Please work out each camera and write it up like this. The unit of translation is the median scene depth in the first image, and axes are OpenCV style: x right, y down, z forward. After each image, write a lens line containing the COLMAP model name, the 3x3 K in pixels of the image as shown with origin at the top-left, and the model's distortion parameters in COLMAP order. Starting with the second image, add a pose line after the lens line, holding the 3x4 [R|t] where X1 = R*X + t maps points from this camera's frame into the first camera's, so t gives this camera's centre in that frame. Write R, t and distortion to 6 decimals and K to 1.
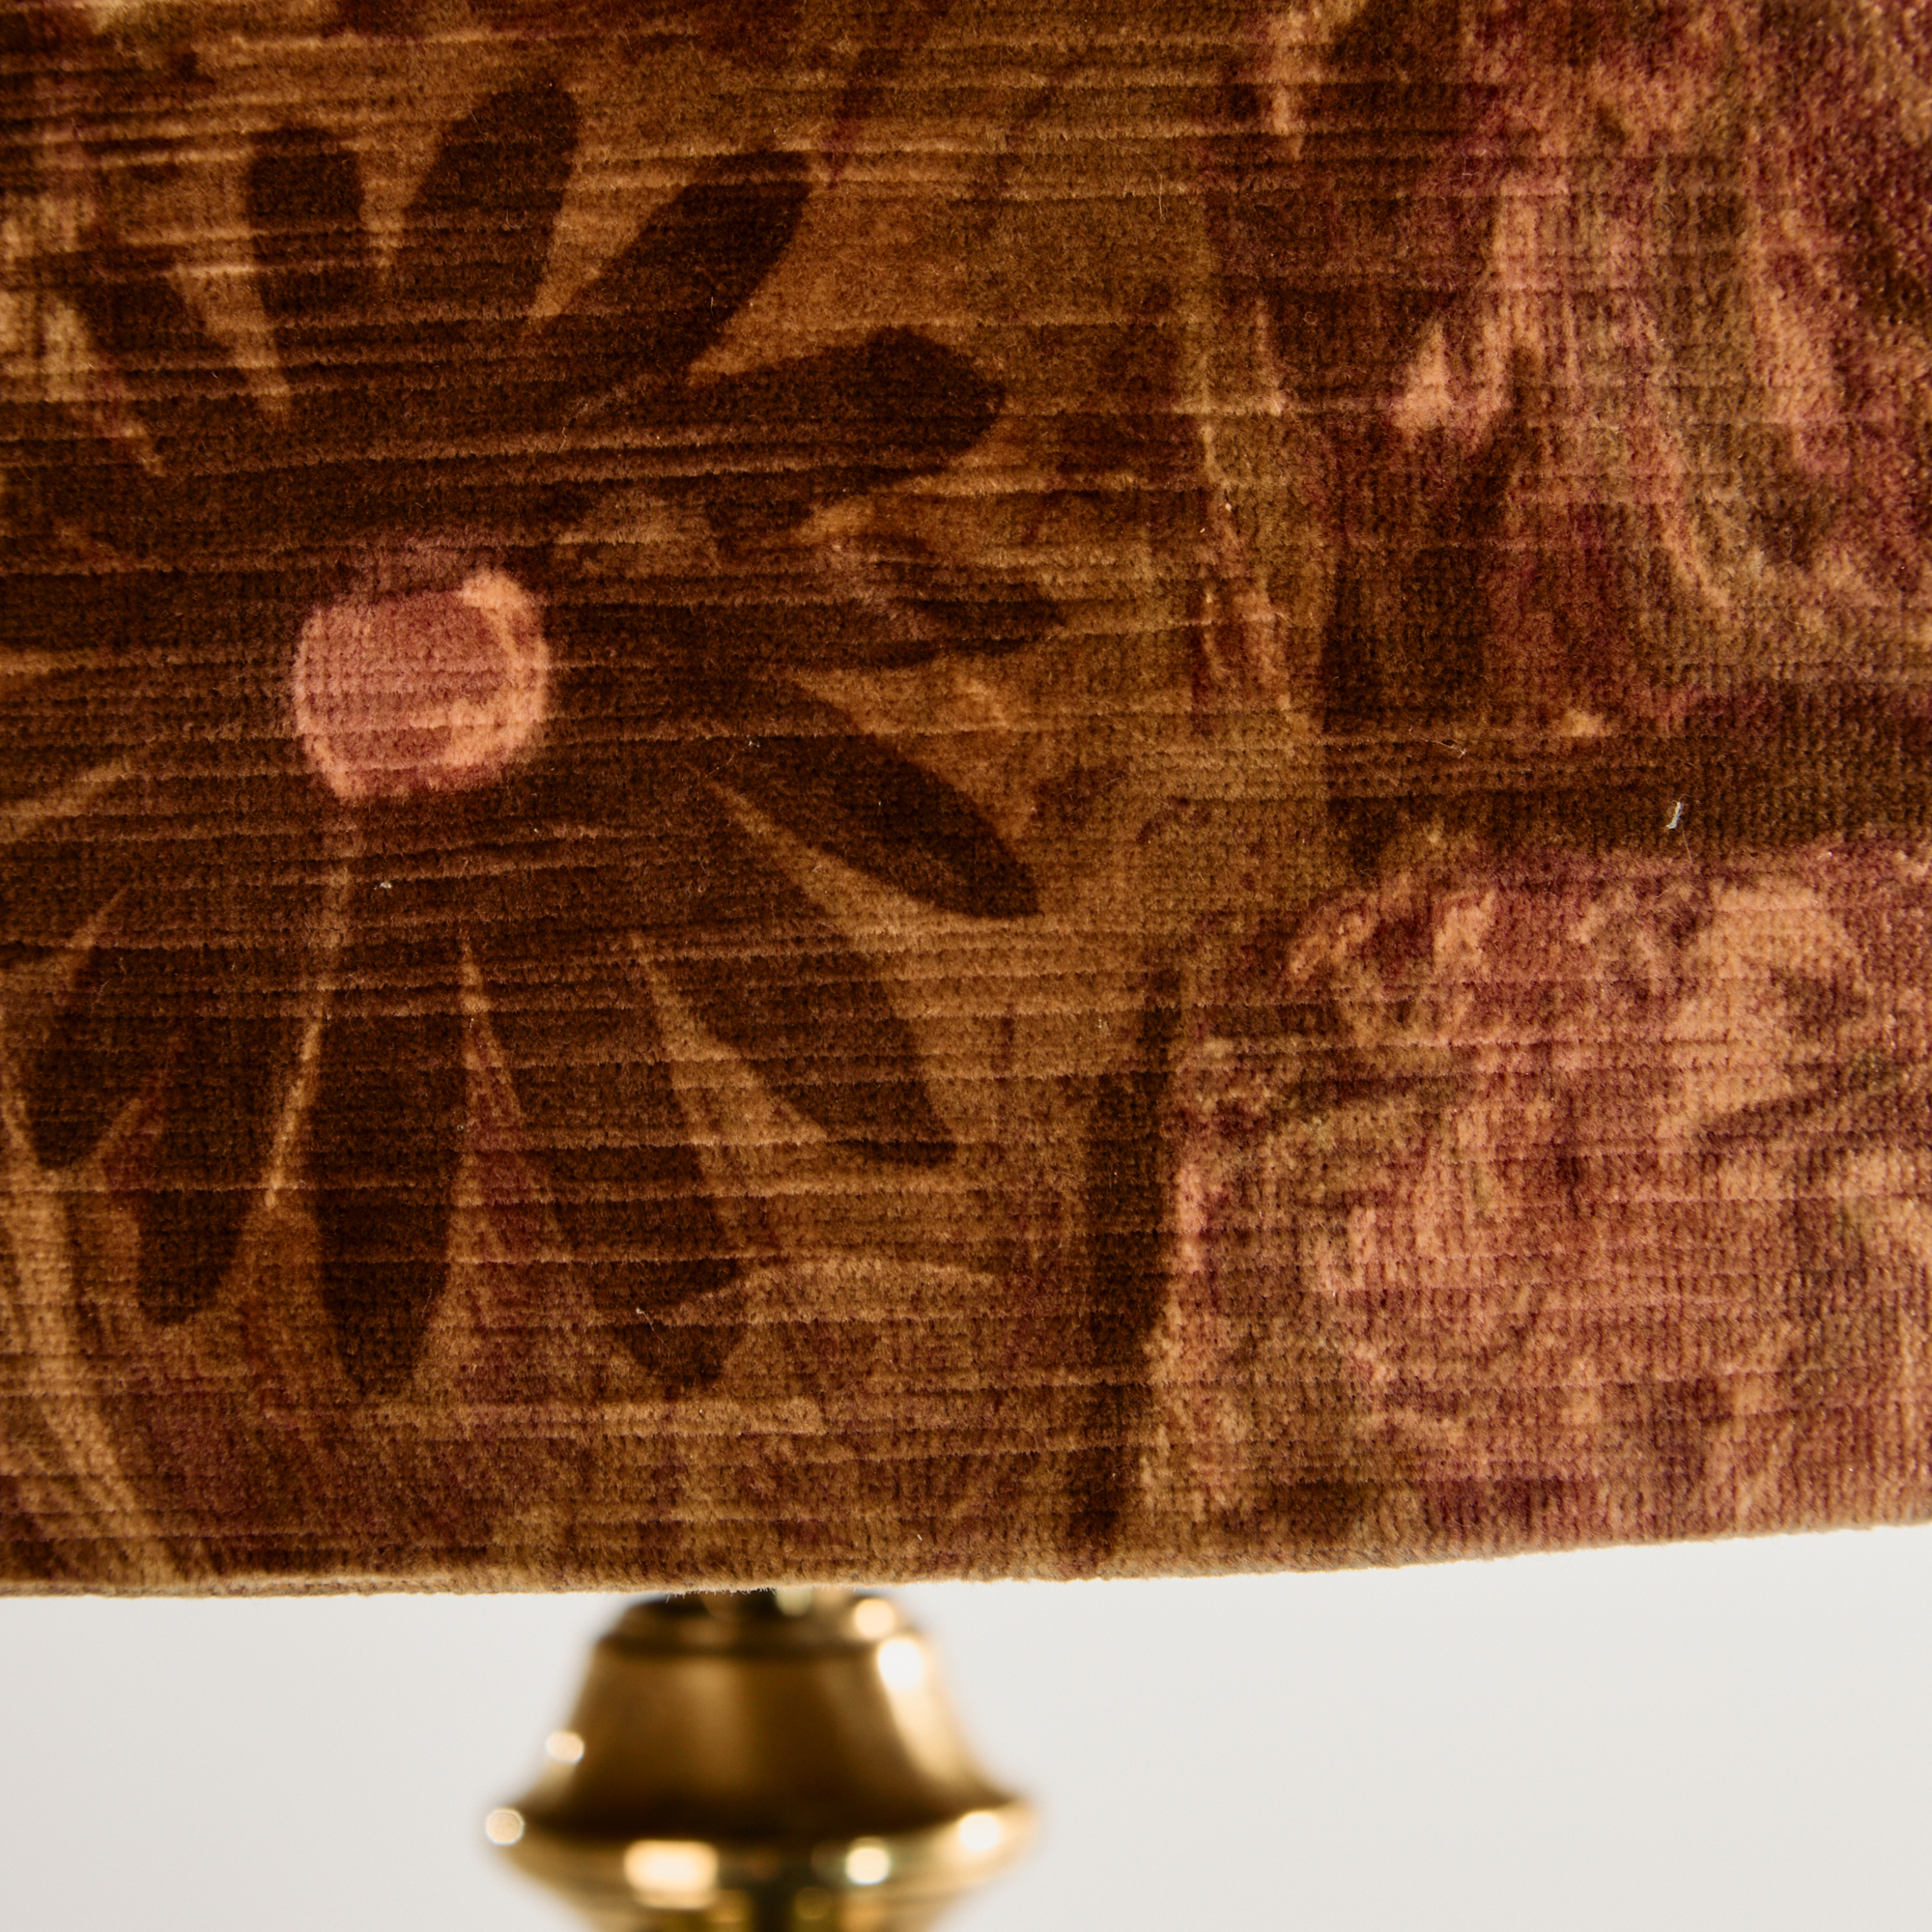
lens RADIAL K [[7262.6, 0, 966.1], [0, 7262.6, 965.7], [0, 0, 1]] dist [-0.215378, 0.000000]
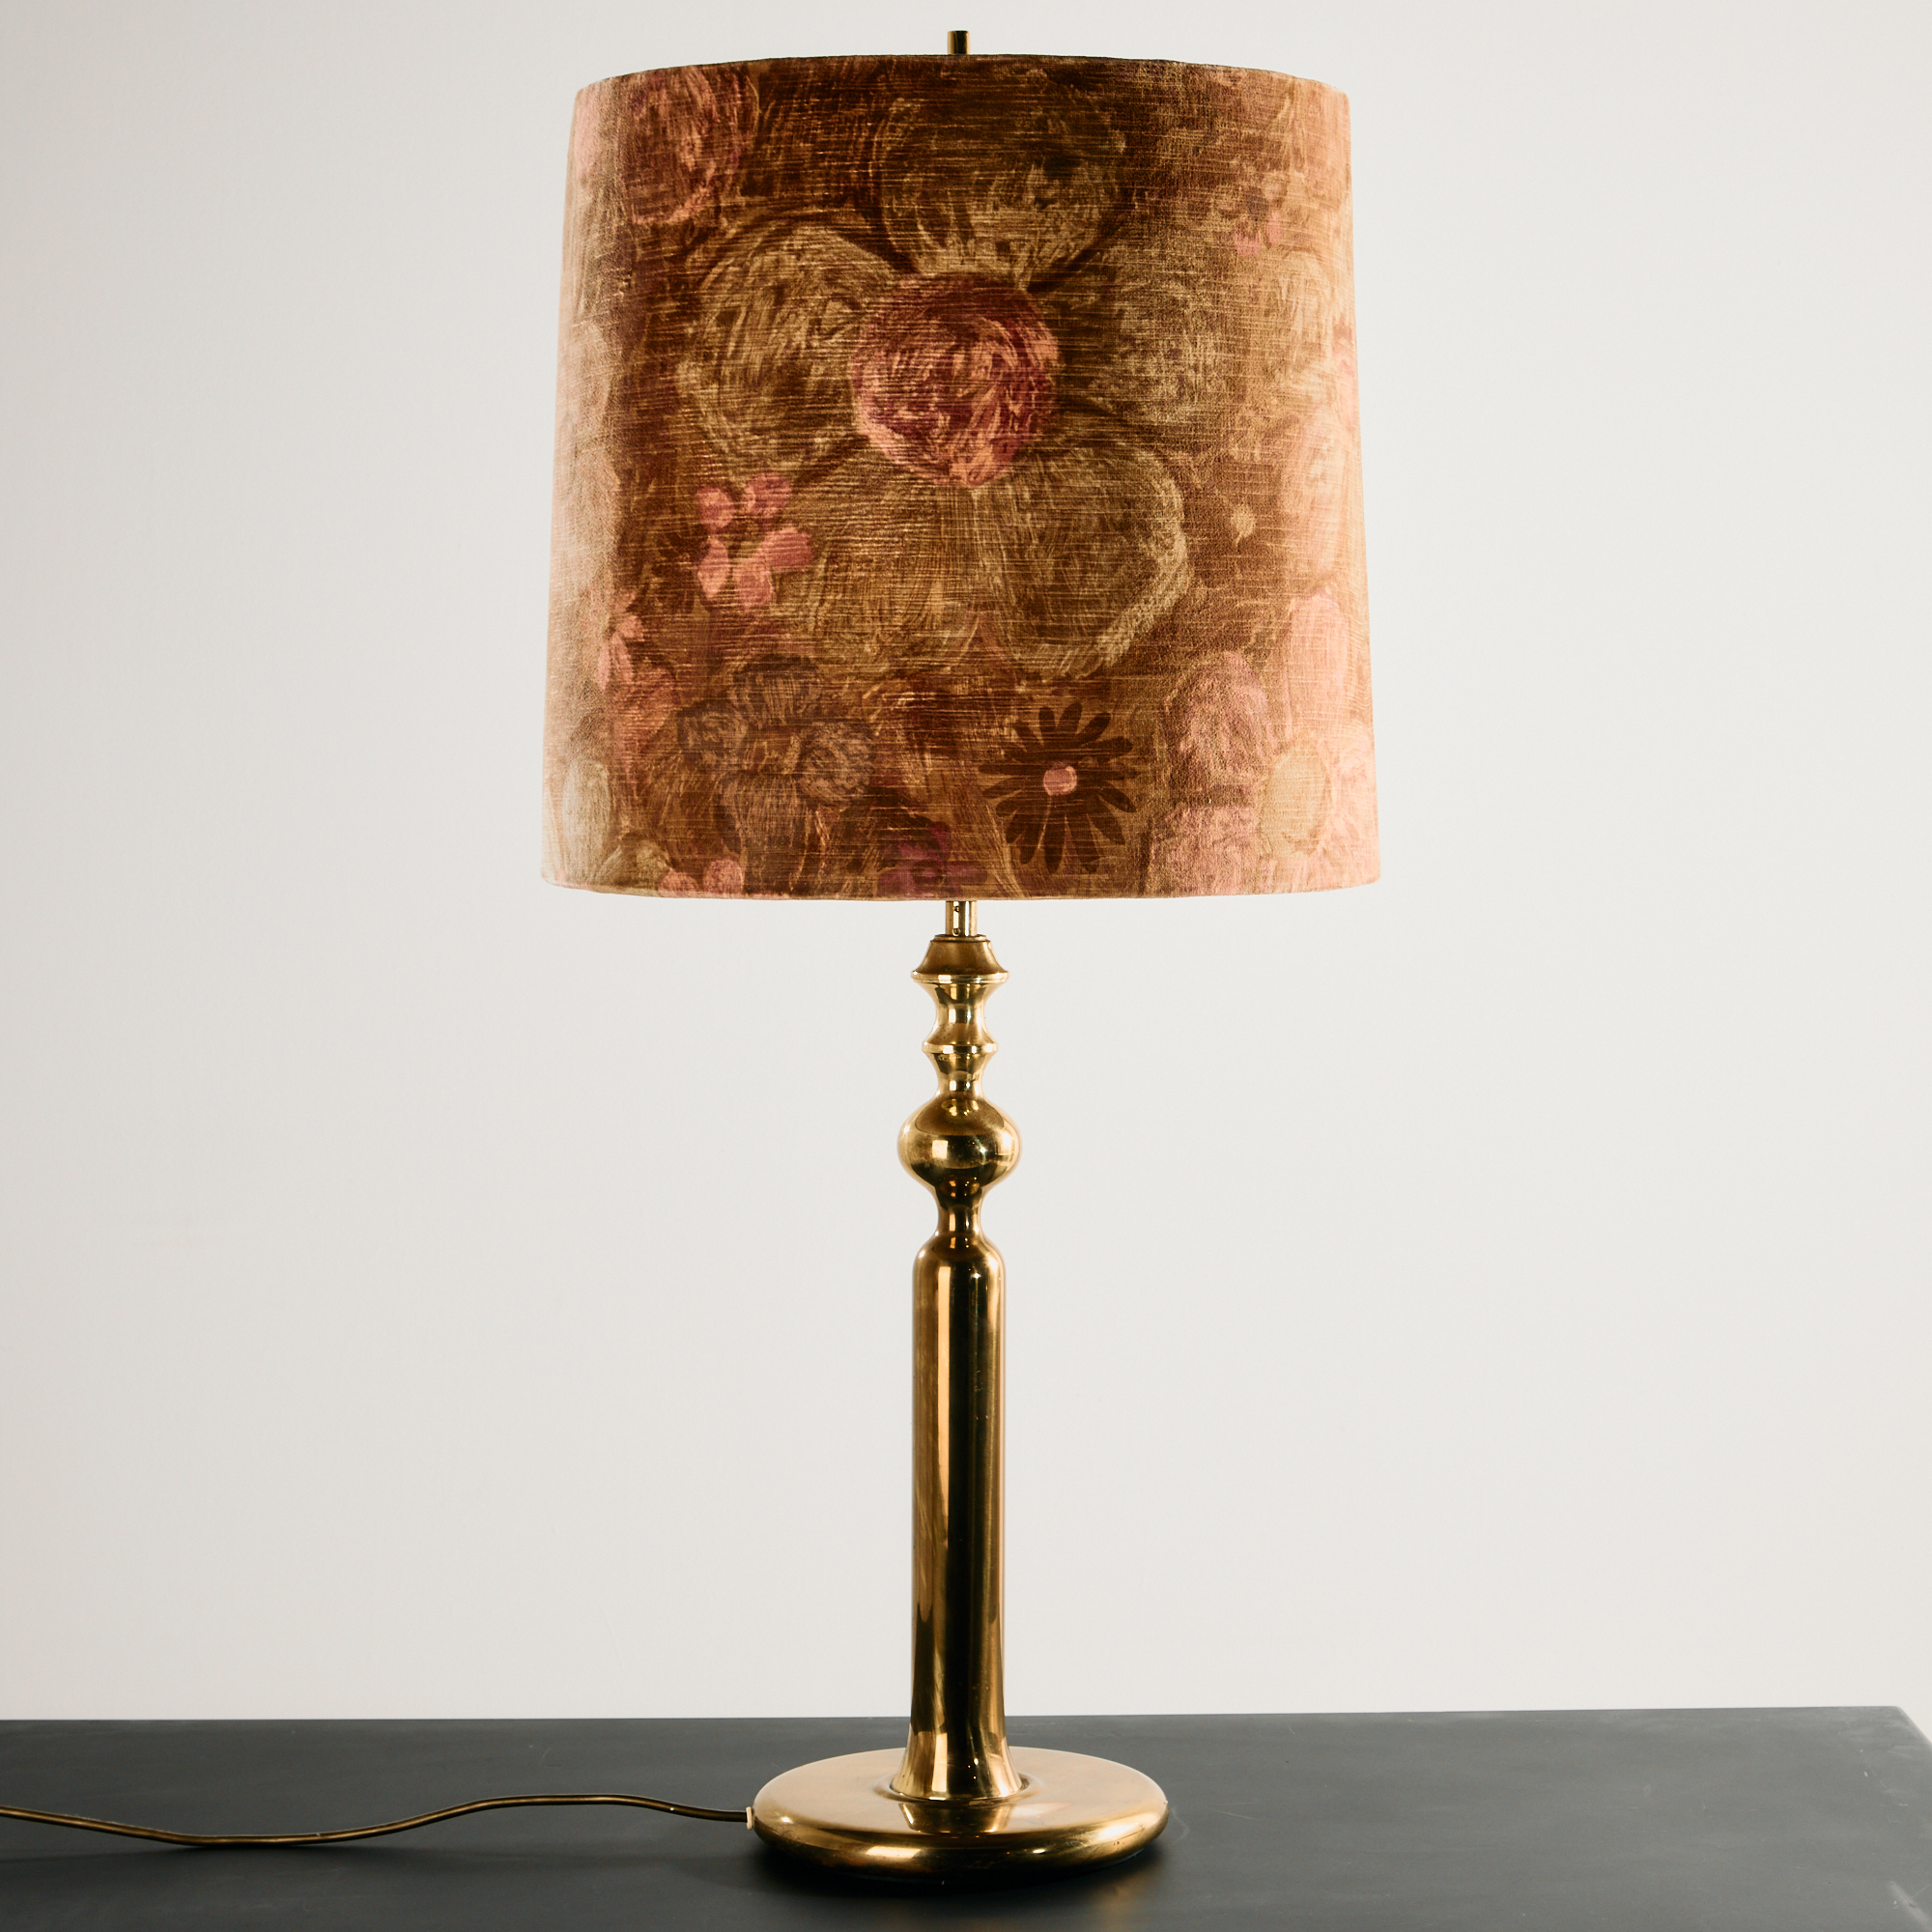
lens RADIAL K [[4082.7, 0, 965.6], [0, 4082.7, 965.9], [0, 0, 1]] dist [0.063428, 0.000000]
pose [[0.956307, 0.009835, 0.292199, -1.433606], [-0.013552, 0.999851, 0.010700, 0.112564], [-0.292051, -0.014192, 0.956298, -3.113377]]
